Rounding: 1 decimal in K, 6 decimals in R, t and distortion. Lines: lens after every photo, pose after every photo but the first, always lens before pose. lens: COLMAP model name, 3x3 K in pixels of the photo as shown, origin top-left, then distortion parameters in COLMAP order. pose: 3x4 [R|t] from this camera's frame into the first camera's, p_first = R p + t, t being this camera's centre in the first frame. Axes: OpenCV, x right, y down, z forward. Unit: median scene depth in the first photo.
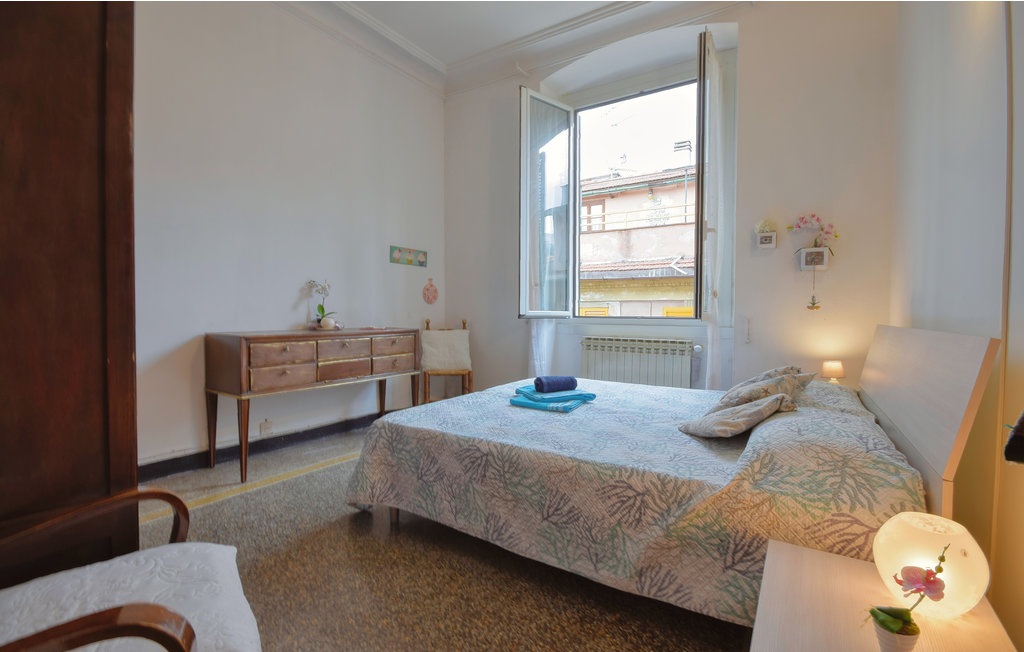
lens RADIAL K [[454.3, 0, 508.8], [0, 454.3, 320.2], [0, 0, 1]] dist [-0.000983, -0.000591]
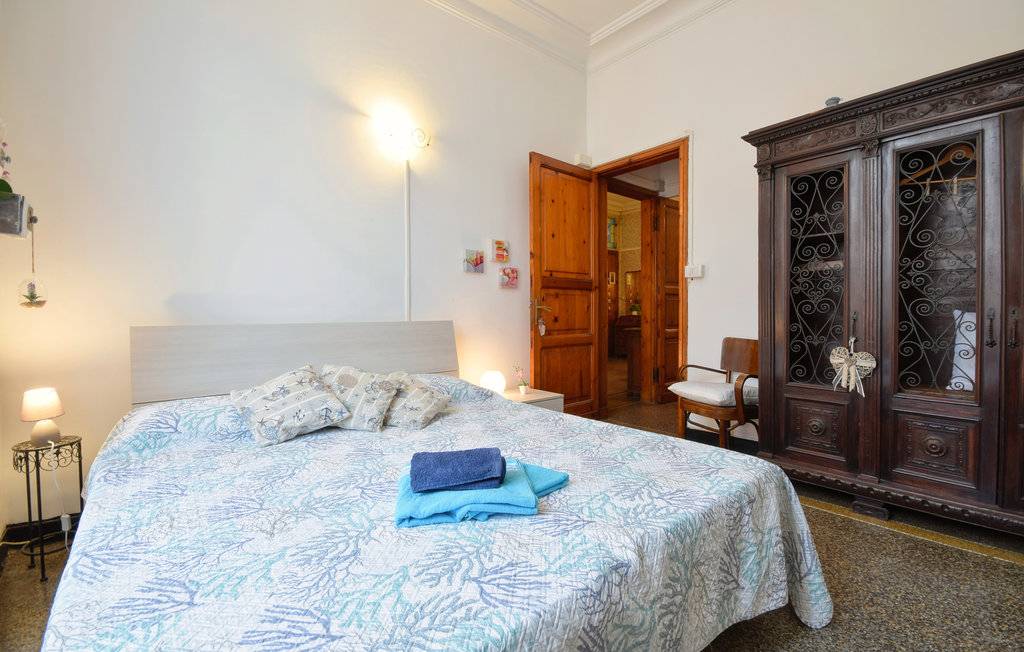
lens RADIAL K [[454.3, 0, 508.8], [0, 454.3, 320.2], [0, 0, 1]] dist [-0.000983, -0.000591]
pose [[-0.949217, 0.001800, 0.314616, -0.080187], [0.015185, 0.999080, 0.040096, -0.021220], [-0.314254, 0.042838, -0.948372, 1.346372]]
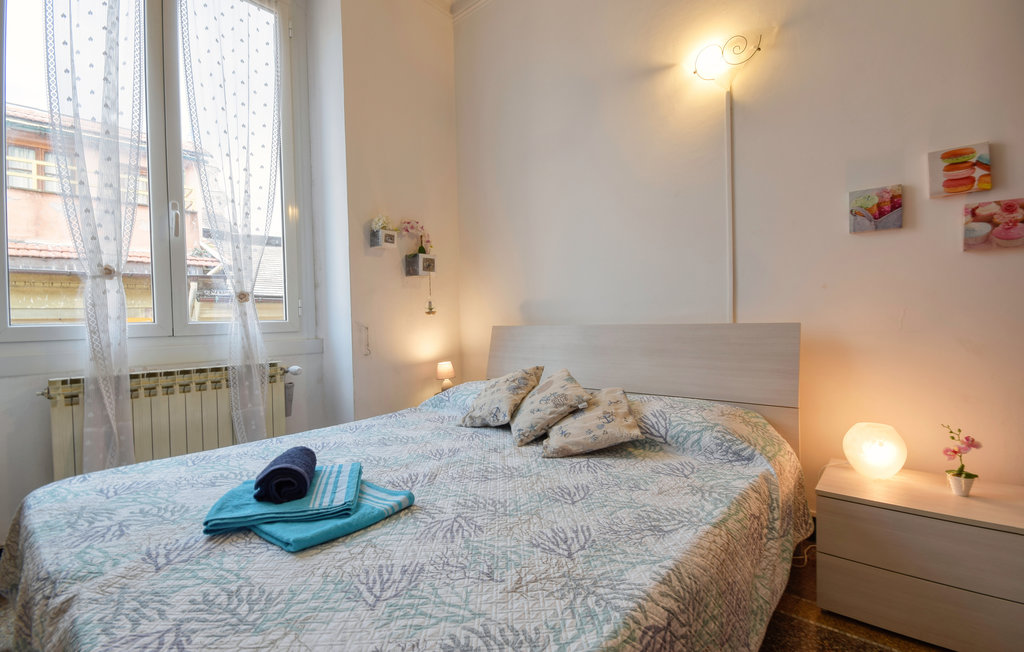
lens RADIAL K [[454.3, 0, 508.8], [0, 454.3, 320.2], [0, 0, 1]] dist [-0.000983, -0.000591]
pose [[0.156624, -0.009060, 0.987617, -0.307530], [0.049298, 0.998783, 0.001344, -0.003980], [-0.986427, 0.048477, 0.156880, 0.663348]]
